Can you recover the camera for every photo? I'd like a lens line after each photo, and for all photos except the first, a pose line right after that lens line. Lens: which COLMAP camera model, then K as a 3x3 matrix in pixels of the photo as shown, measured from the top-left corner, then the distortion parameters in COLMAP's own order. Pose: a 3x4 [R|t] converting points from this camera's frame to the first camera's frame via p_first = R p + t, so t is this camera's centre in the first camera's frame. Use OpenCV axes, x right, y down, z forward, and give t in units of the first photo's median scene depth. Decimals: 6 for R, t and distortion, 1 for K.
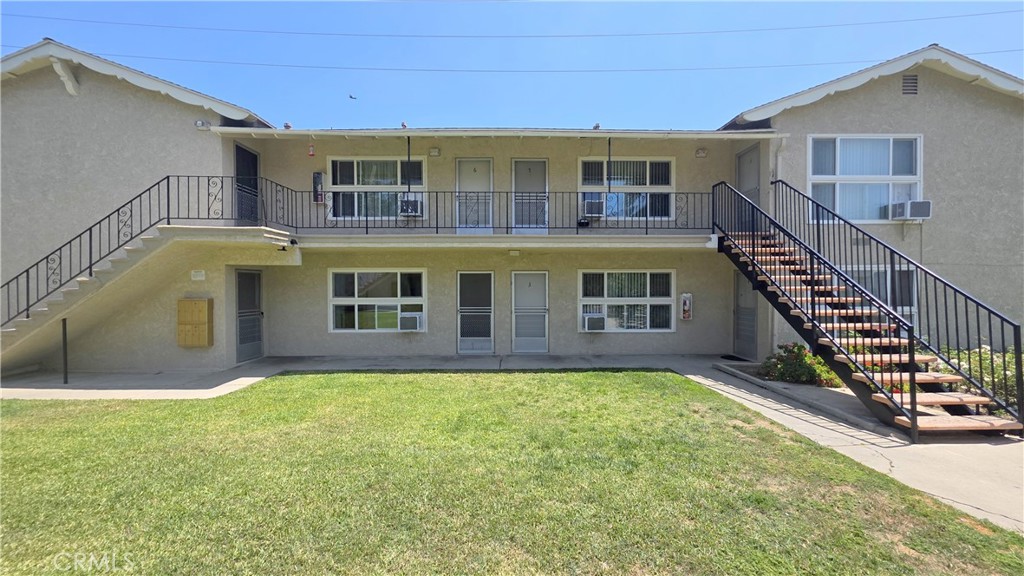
lens RADIAL K [[413.9, 0, 510.9], [0, 413.9, 292.2], [0, 0, 1]] dist [0.001101, 0.000571]
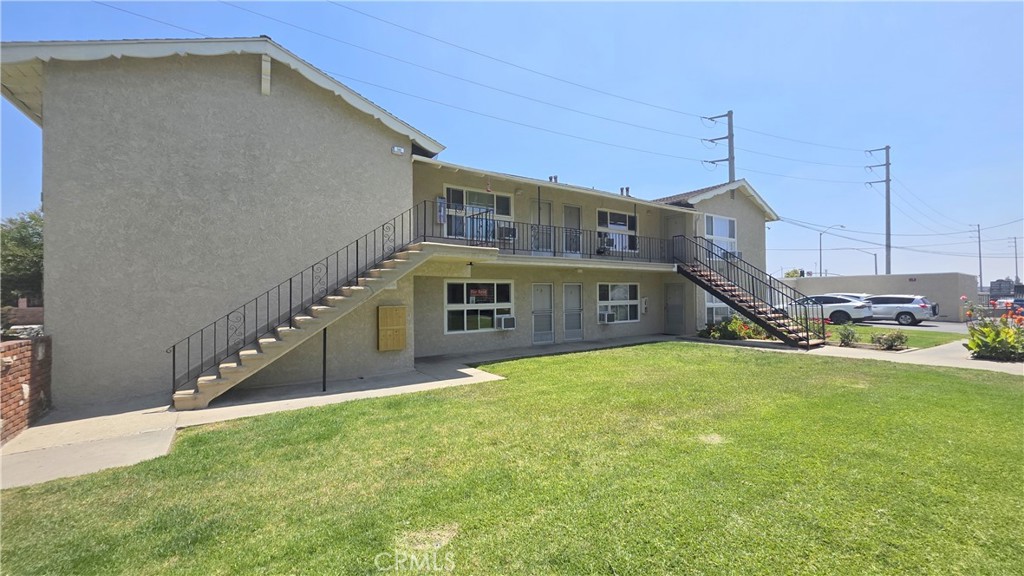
lens RADIAL K [[413.9, 0, 510.9], [0, 413.9, 292.2], [0, 0, 1]] dist [0.001101, 0.000571]
pose [[0.832525, -0.003036, 0.553980, -0.933144], [0.014726, 0.999753, -0.016650, 0.001389], [-0.553792, 0.022020, 0.832364, -0.073254]]
